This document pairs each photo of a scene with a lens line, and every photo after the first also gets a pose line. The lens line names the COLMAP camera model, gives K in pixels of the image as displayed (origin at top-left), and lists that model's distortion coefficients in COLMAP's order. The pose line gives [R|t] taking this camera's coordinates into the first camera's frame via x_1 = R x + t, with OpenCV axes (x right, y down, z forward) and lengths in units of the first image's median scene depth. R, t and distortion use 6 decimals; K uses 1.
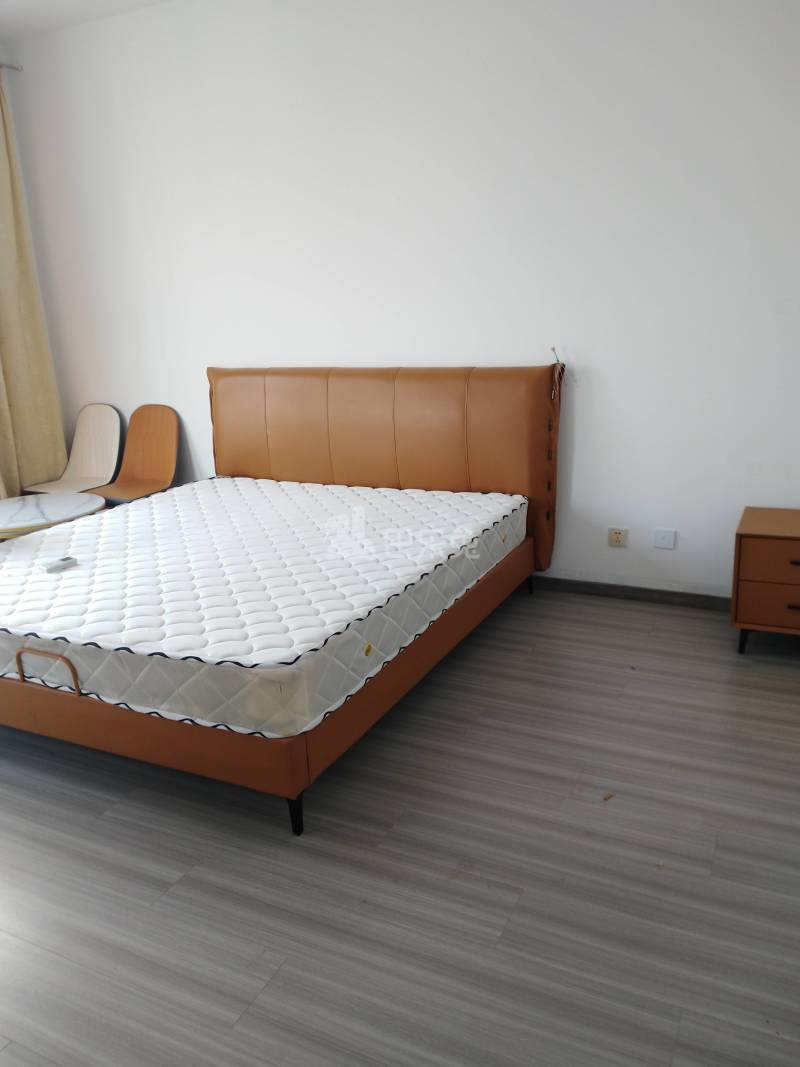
lens RADIAL K [[824.3, 0, 417.7], [0, 824.3, 546.5], [0, 0, 1]] dist [0.098507, -0.184530]
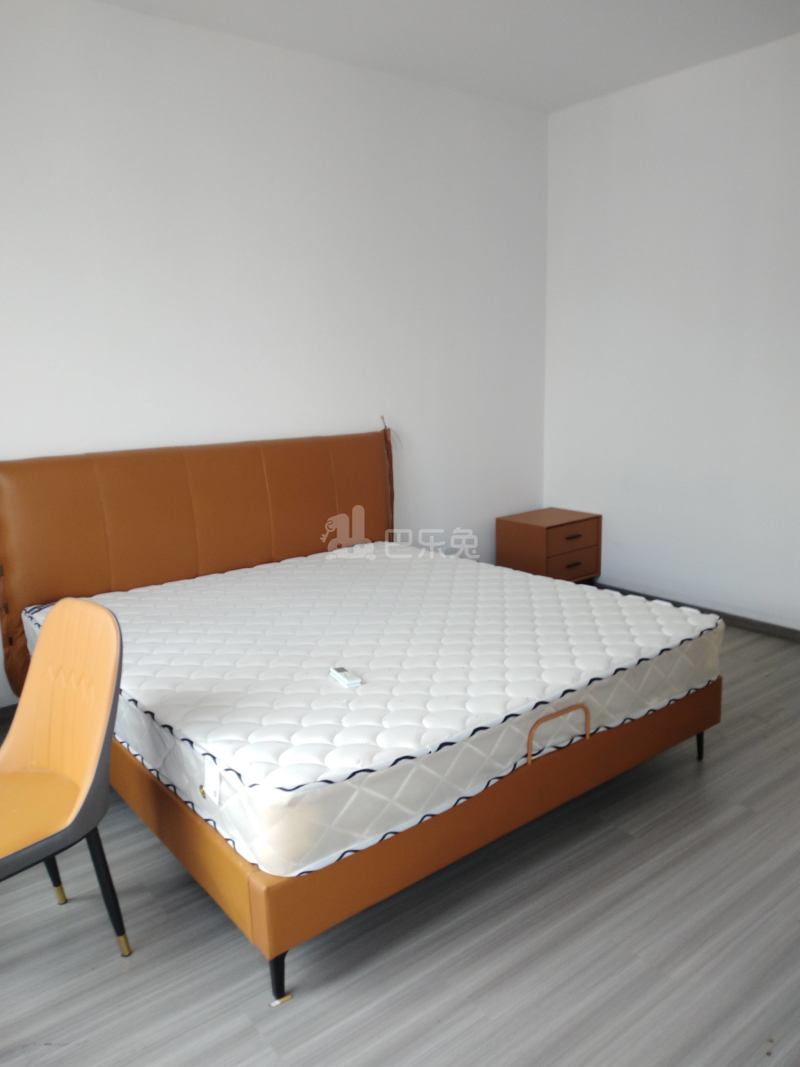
lens RADIAL K [[813.9, 0, 400.0], [0, 813.9, 533.5], [0, 0, 1]] dist [0.151126, -0.291012]
pose [[0.429939, -0.151354, 0.890081, -1.301916], [0.269002, 0.962549, 0.033740, -0.149149], [-0.861853, 0.224927, 0.454552, 0.657875]]
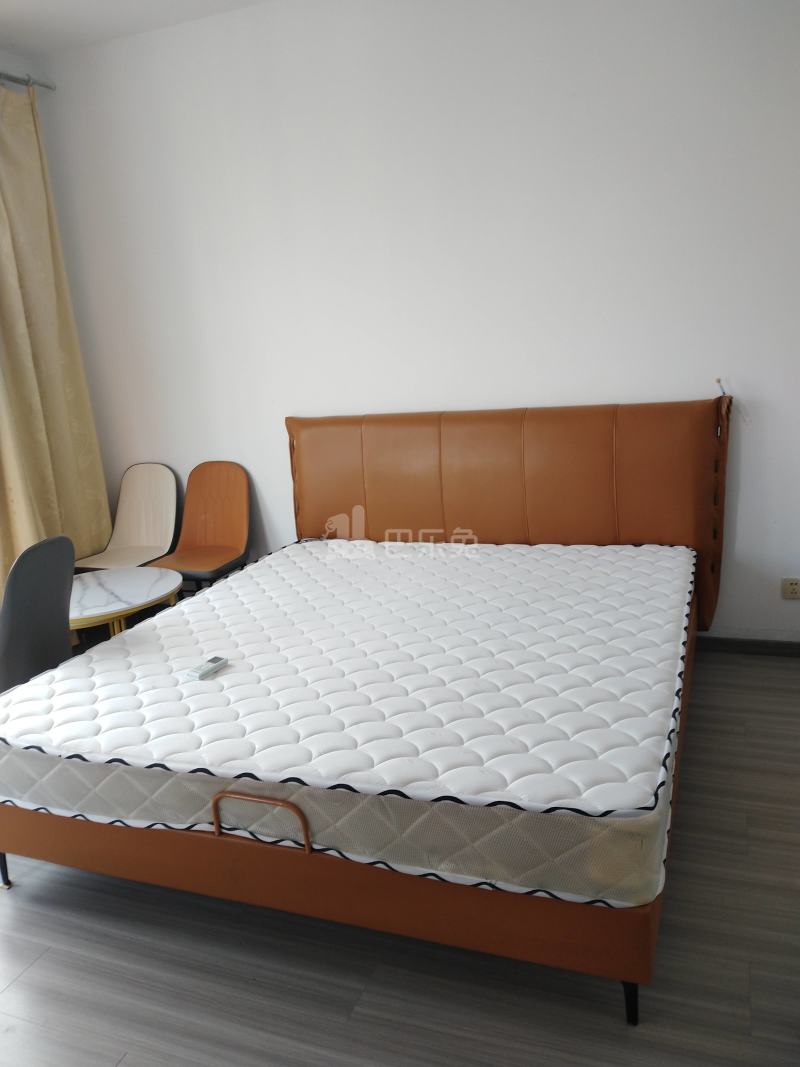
lens RADIAL K [[825.1, 0, 400.0], [0, 825.1, 533.5], [0, 0, 1]] dist [0.110378, -0.203201]
pose [[0.996248, -0.050927, 0.069967, -0.347694], [0.054940, 0.996879, -0.056688, -0.061664], [-0.066862, 0.060319, 0.995937, 0.206776]]
